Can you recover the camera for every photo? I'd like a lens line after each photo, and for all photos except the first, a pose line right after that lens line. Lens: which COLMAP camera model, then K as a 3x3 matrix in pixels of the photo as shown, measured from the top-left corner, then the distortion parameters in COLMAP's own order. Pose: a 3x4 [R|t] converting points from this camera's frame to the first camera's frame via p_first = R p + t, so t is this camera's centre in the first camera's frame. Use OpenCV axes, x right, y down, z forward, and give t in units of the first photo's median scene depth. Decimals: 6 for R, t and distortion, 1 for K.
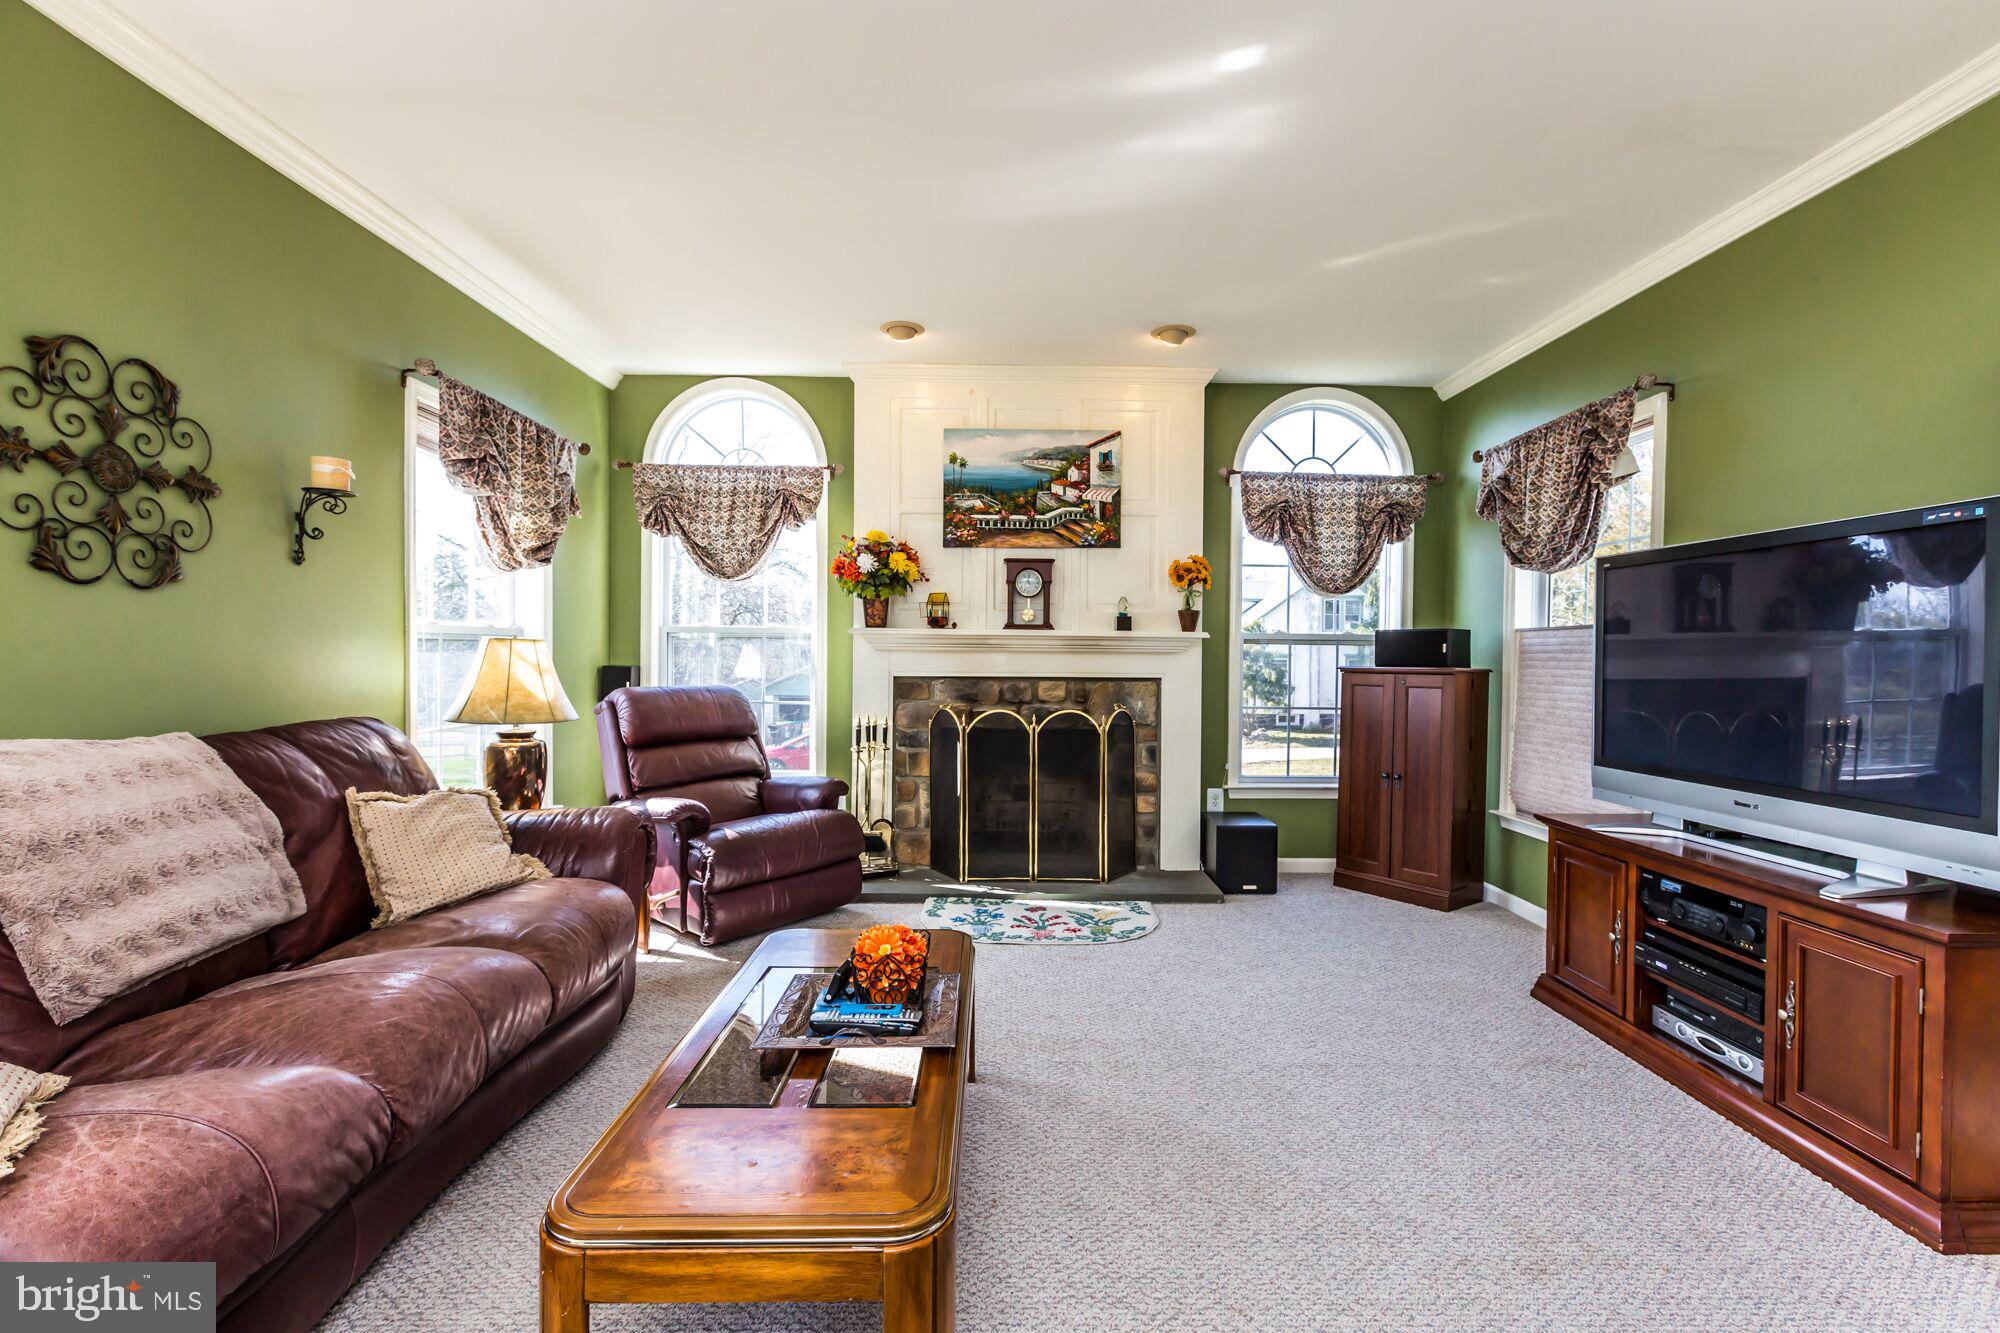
lens RADIAL K [[891.1, 0, 1010.8], [0, 891.1, 667.6], [0, 0, 1]] dist [-0.000970, -0.000039]
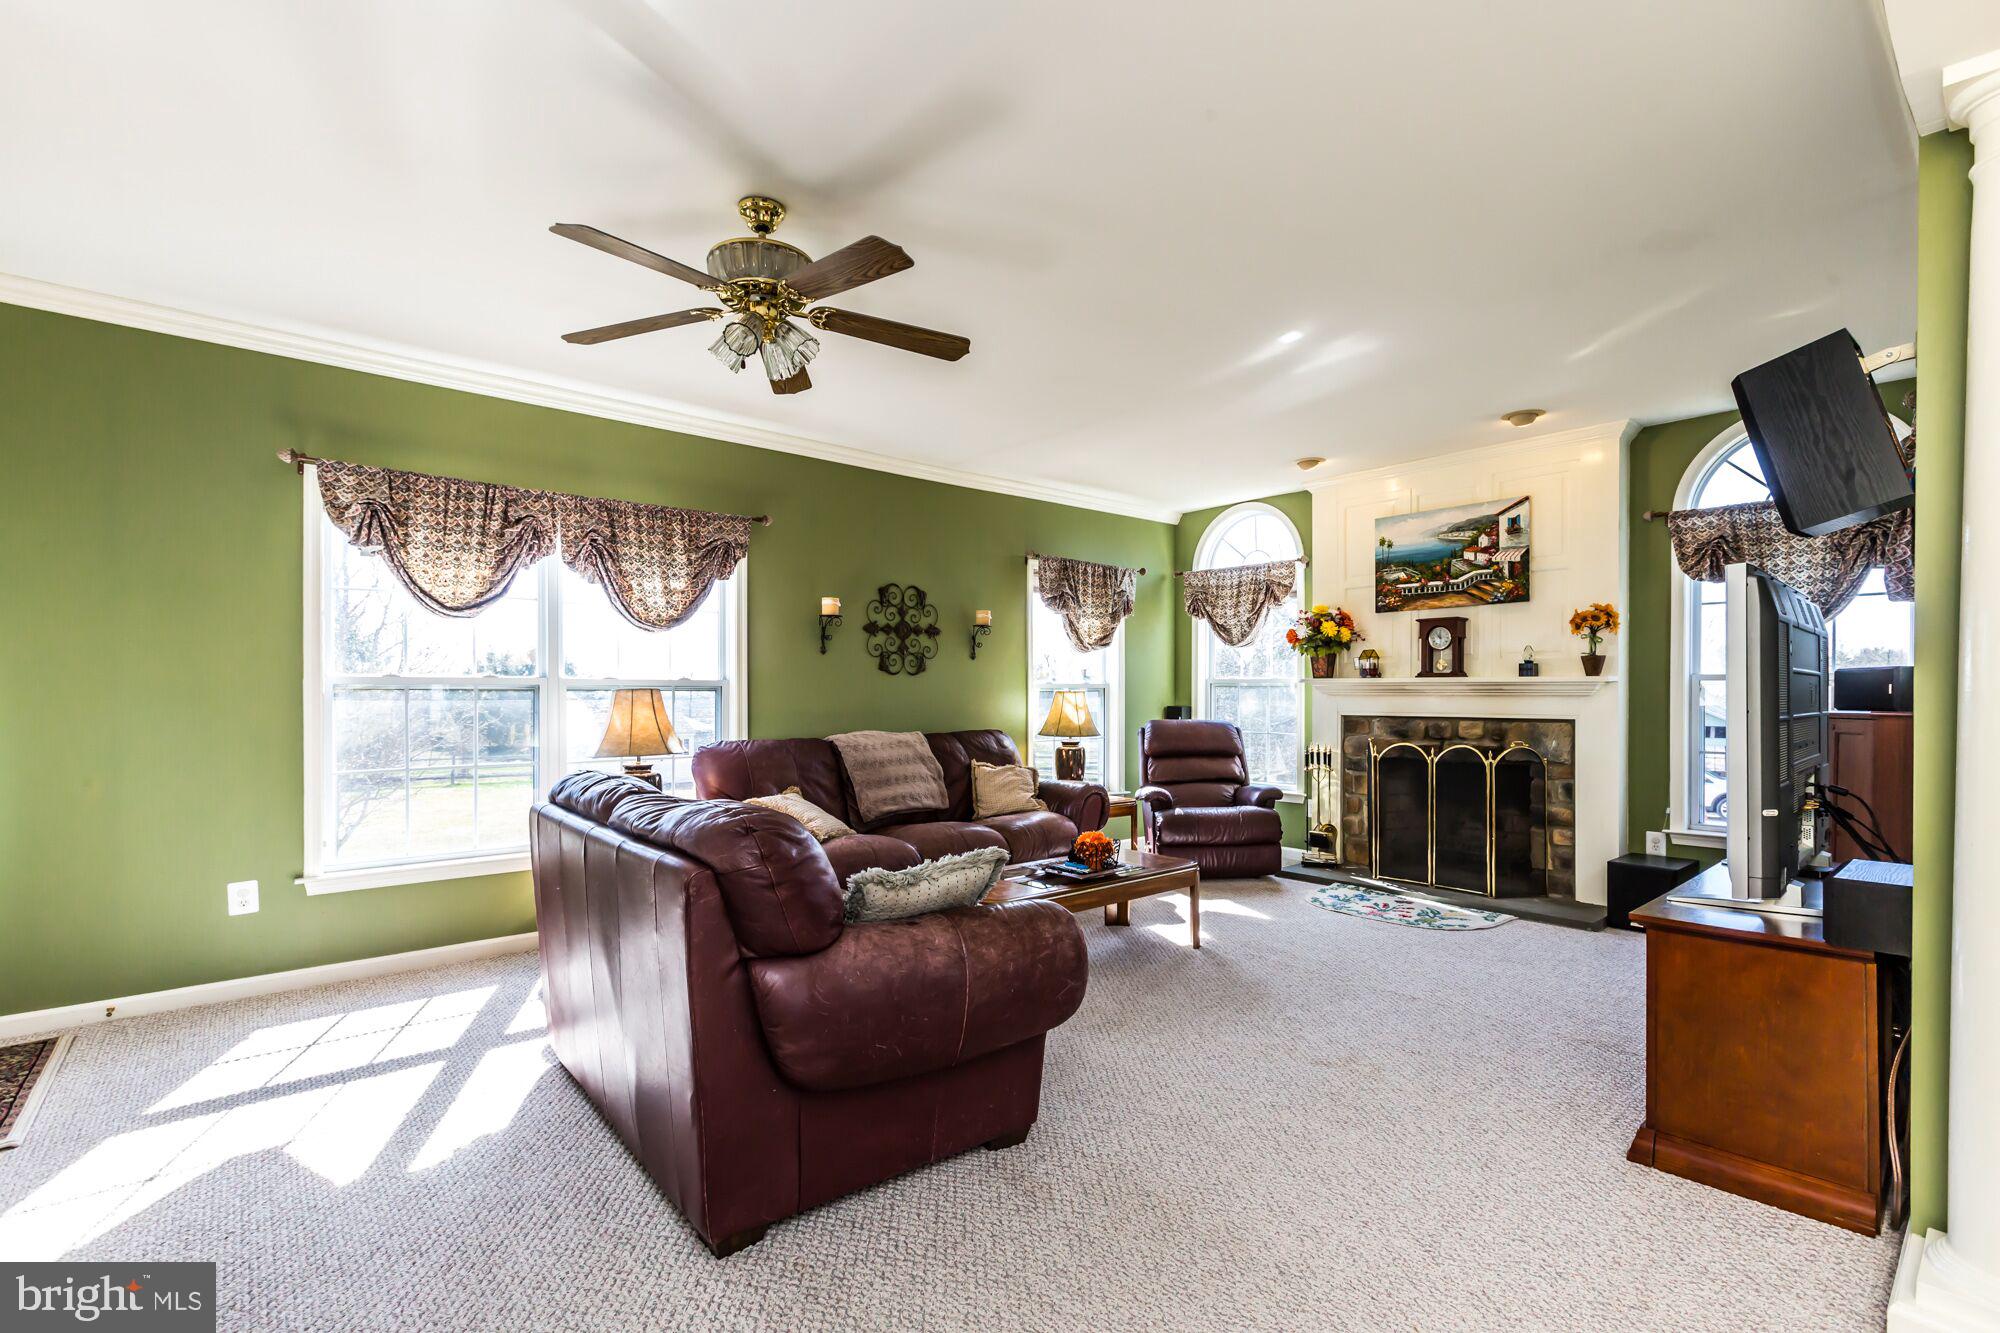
lens RADIAL K [[891.1, 0, 988.9], [0, 891.1, 684.8], [0, 0, 1]] dist [-0.000970, -0.000039]
pose [[0.632145, -0.015148, -0.774702, 0.569510], [-0.005913, 0.999685, -0.024372, 0.000275], [0.774828, 0.019988, 0.631856, -0.221752]]
